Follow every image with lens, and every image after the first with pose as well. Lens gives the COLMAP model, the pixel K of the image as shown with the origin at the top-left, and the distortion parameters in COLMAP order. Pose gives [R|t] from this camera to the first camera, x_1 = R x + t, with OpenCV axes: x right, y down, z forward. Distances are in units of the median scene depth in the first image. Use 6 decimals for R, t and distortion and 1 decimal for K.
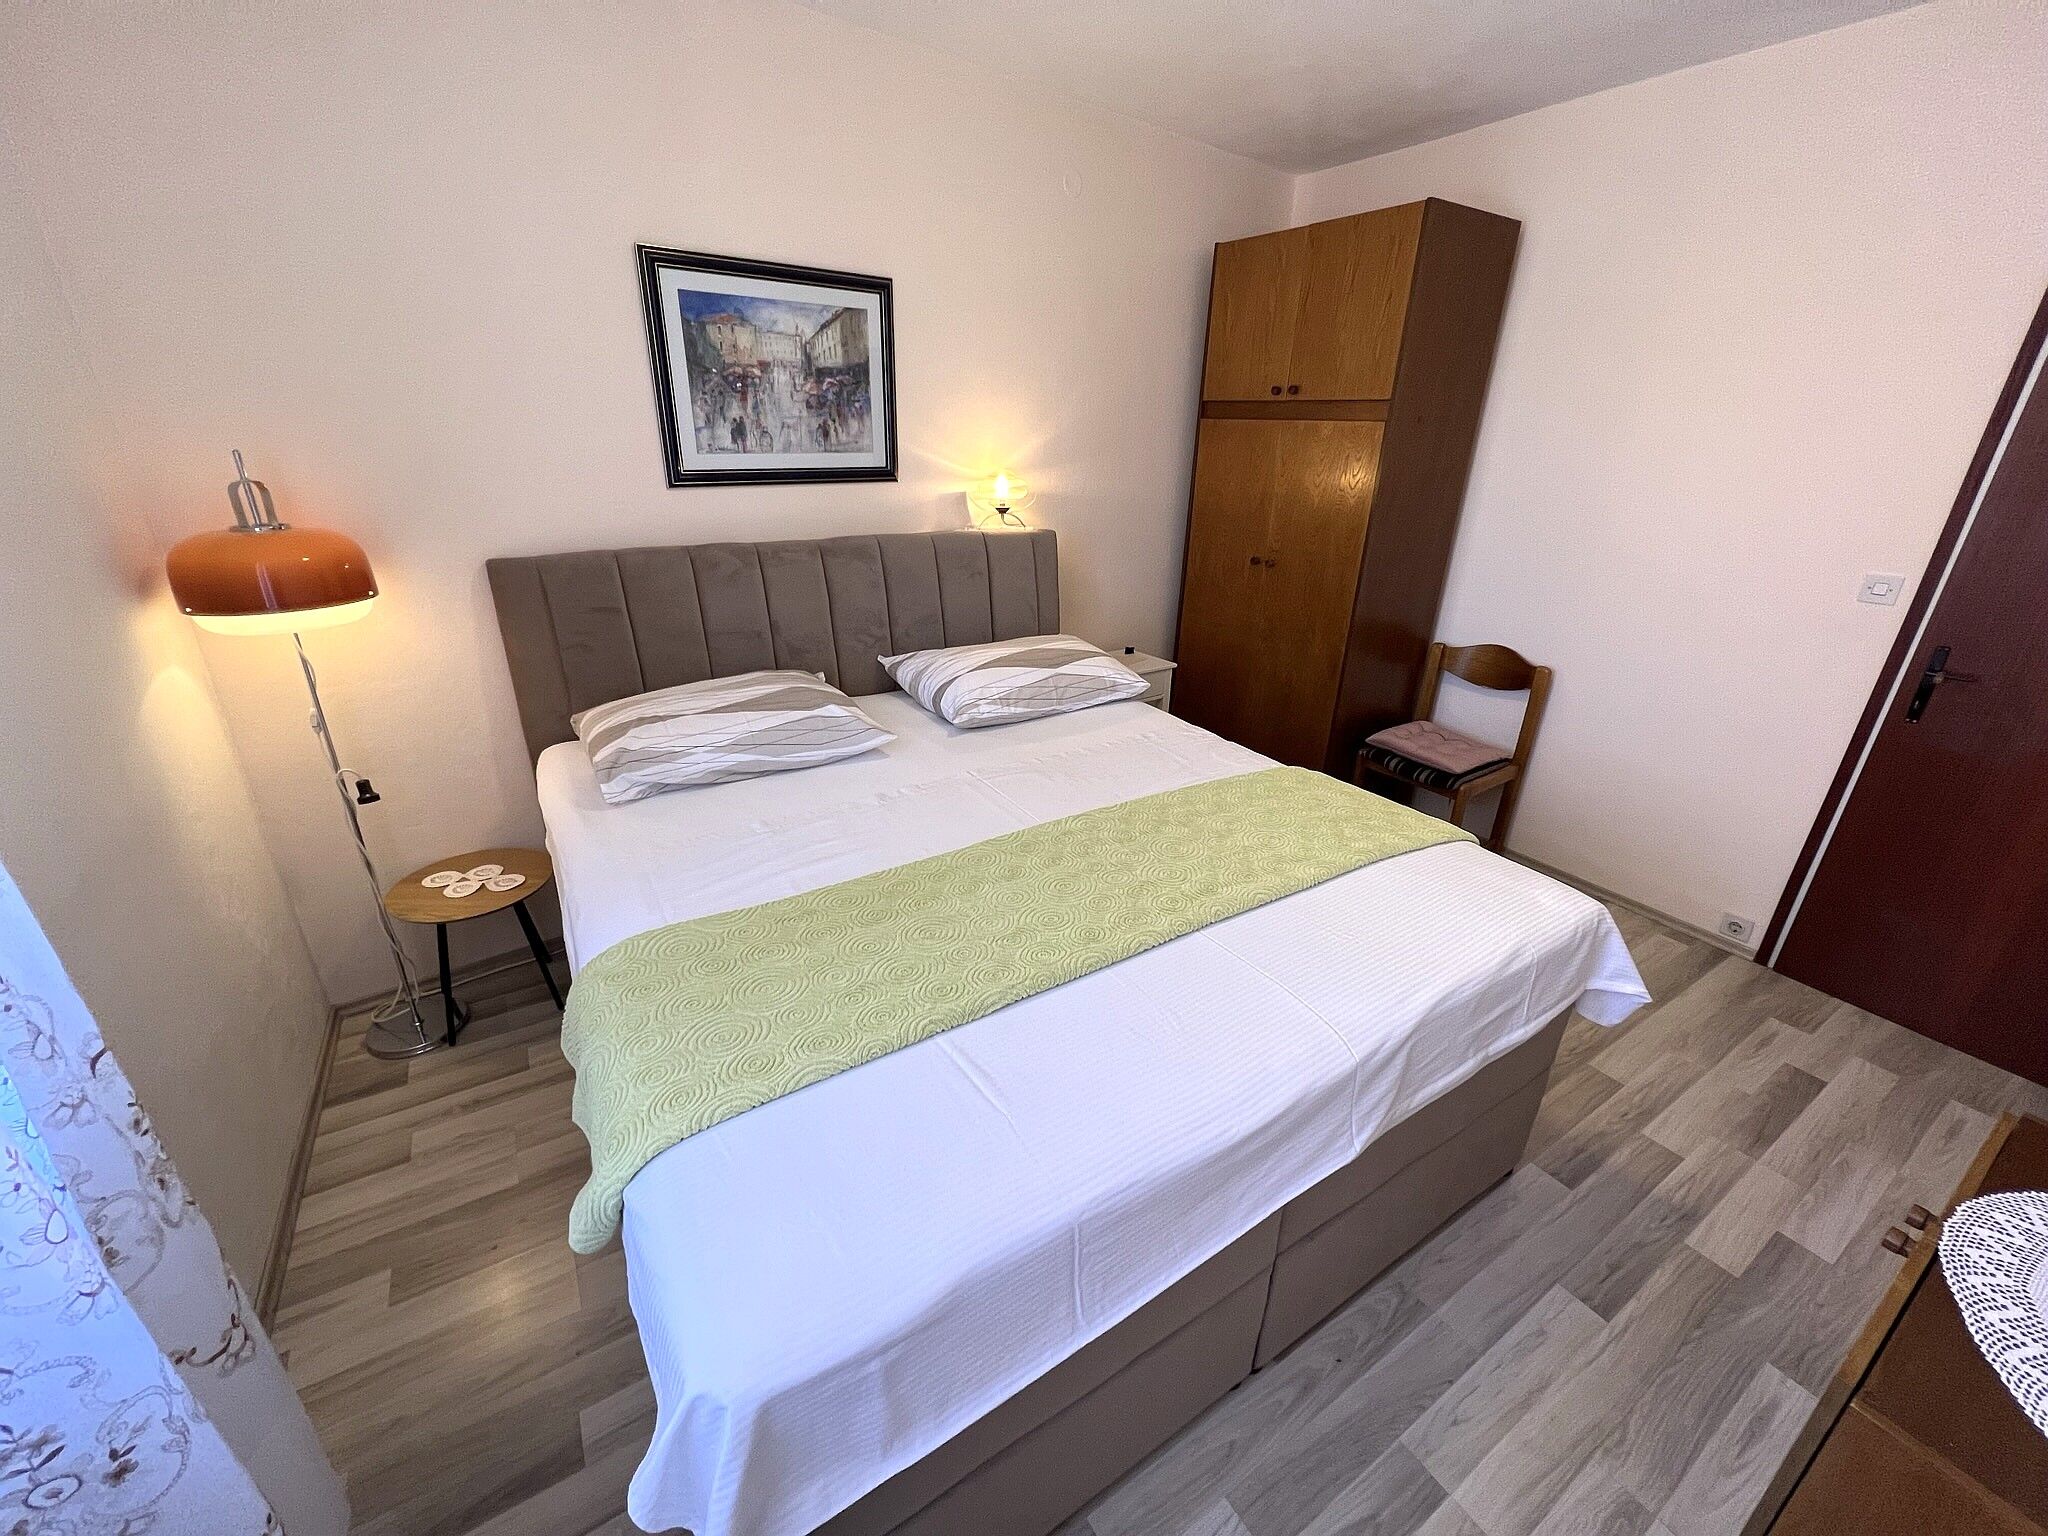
lens RADIAL K [[823.1, 0, 1024.0], [0, 823.1, 768.0], [0, 0, 1]] dist [-0.007733, 0.003499]
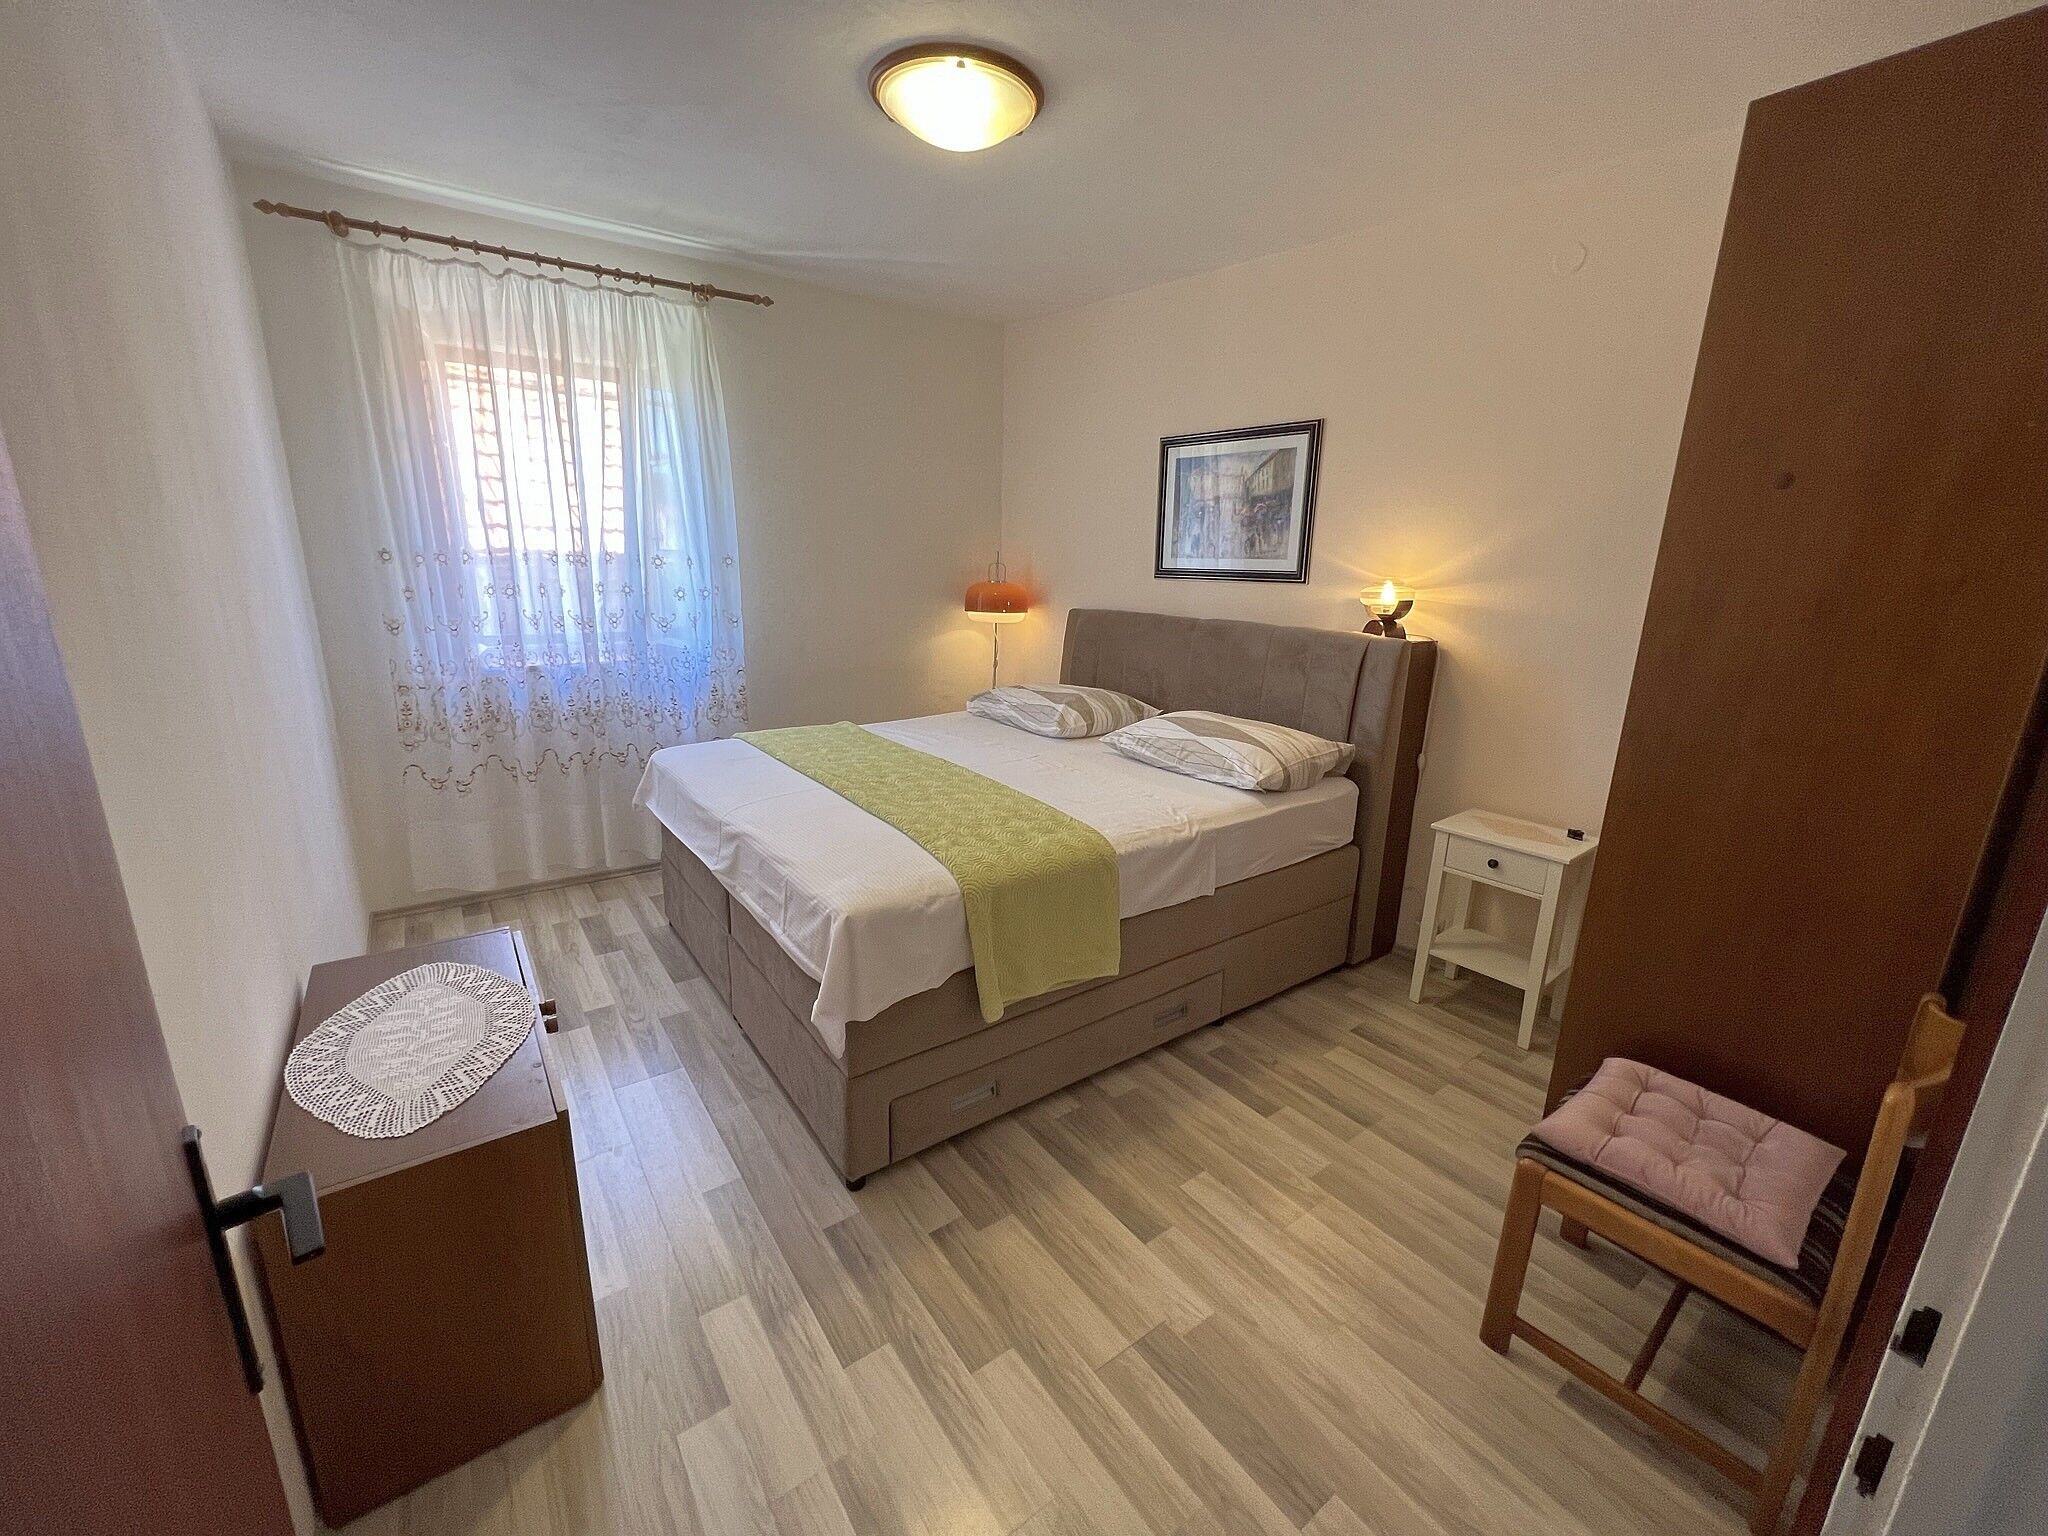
lens RADIAL K [[812.7, 0, 1026.9], [0, 812.7, 763.0], [0, 0, 1]] dist [-0.001571, -0.000056]
pose [[0.067438, 0.232987, -0.970139, 1.102984], [-0.395974, 0.898745, 0.188316, -0.204961], [0.915782, 0.371450, 0.152866, 0.630218]]
